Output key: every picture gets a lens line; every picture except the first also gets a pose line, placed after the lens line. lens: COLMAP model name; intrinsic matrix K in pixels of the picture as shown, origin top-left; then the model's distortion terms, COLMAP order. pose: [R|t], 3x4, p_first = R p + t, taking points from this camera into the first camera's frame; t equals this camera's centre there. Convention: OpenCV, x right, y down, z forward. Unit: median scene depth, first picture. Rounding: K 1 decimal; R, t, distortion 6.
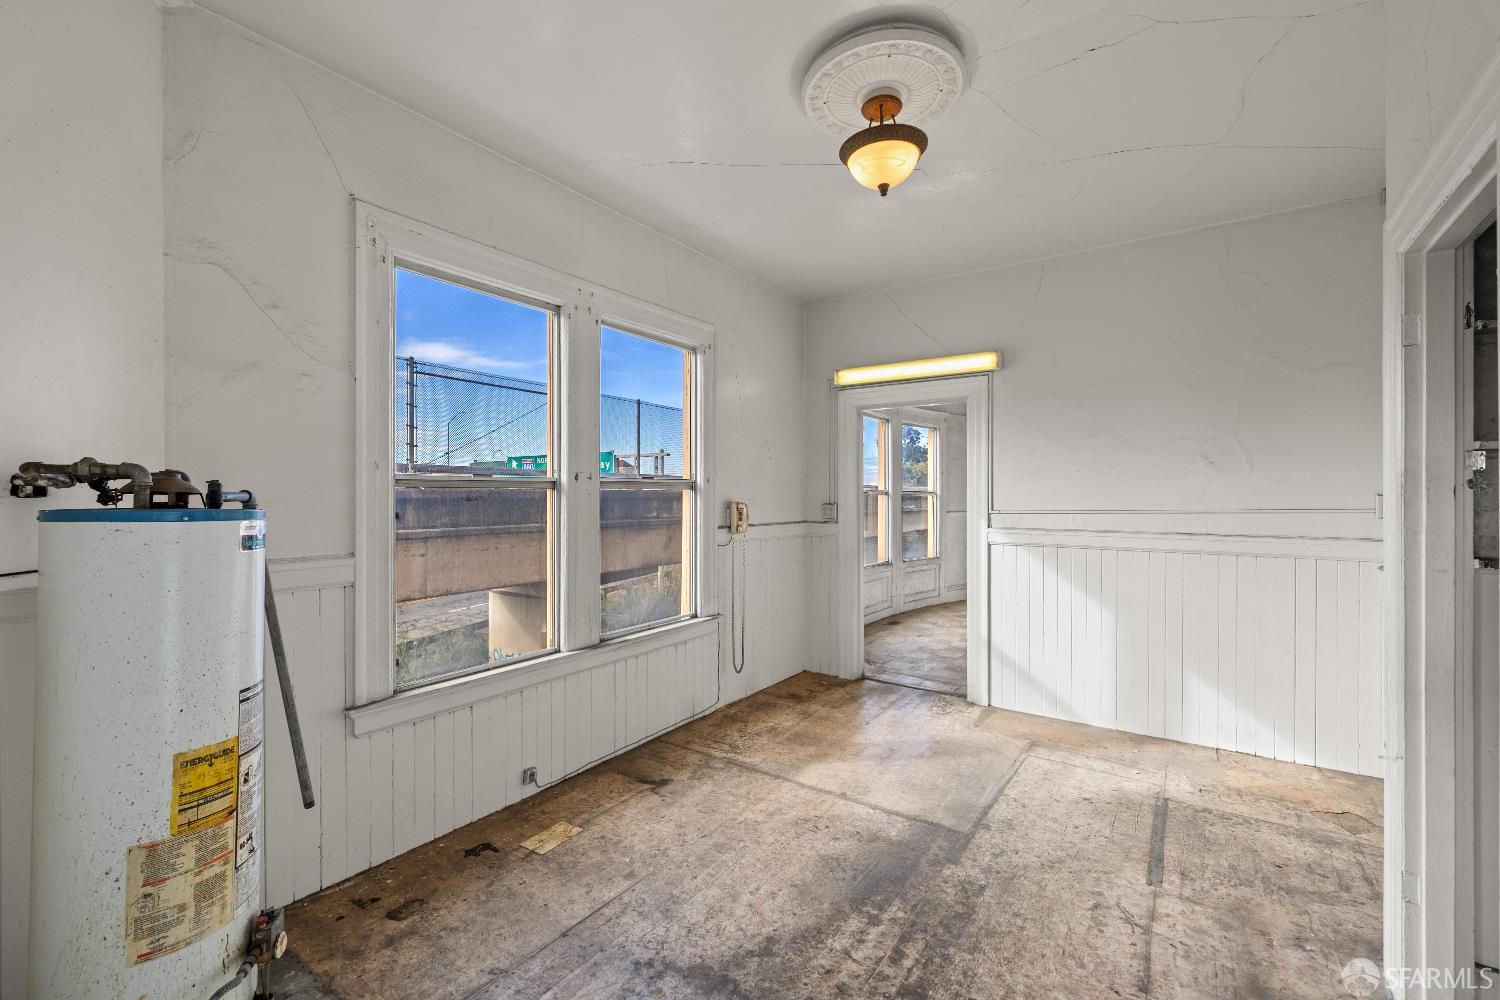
lens RADIAL K [[631.4, 0, 750.9], [0, 631.4, 497.8], [0, 0, 1]] dist [-0.002144, 0.001315]
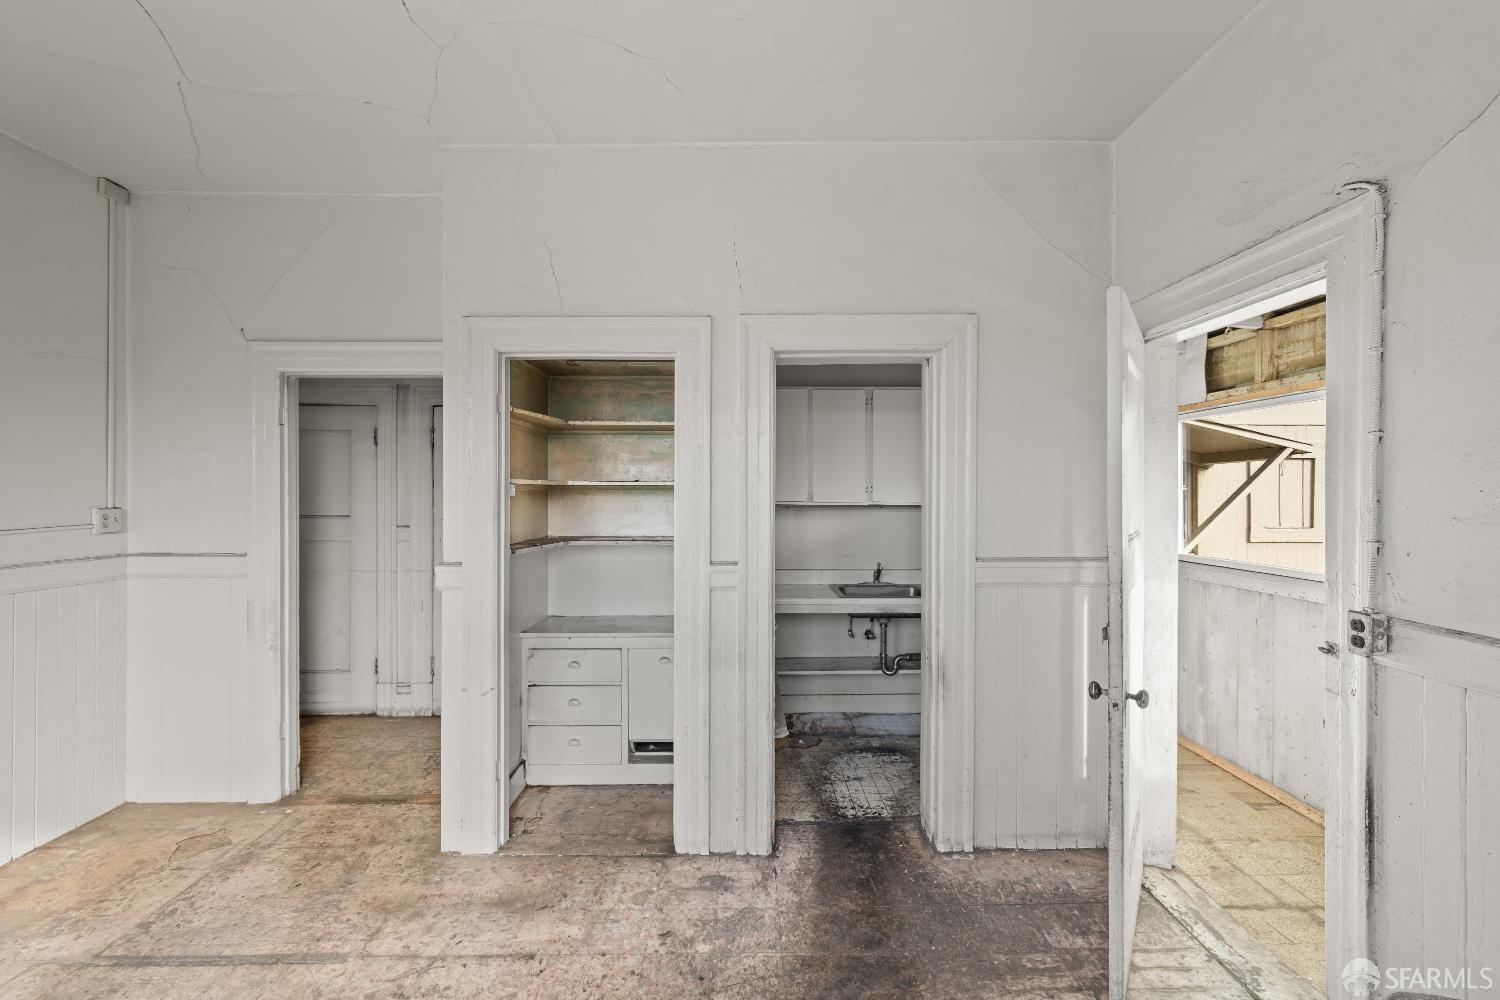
lens RADIAL K [[631.4, 0, 750.8], [0, 631.4, 494.3], [0, 0, 1]] dist [-0.002144, 0.001315]
pose [[-0.585219, -0.002986, 0.810870, -0.420423], [-0.001147, 0.999995, 0.002854, -0.040271], [-0.810875, 0.000740, -0.585219, 1.084838]]
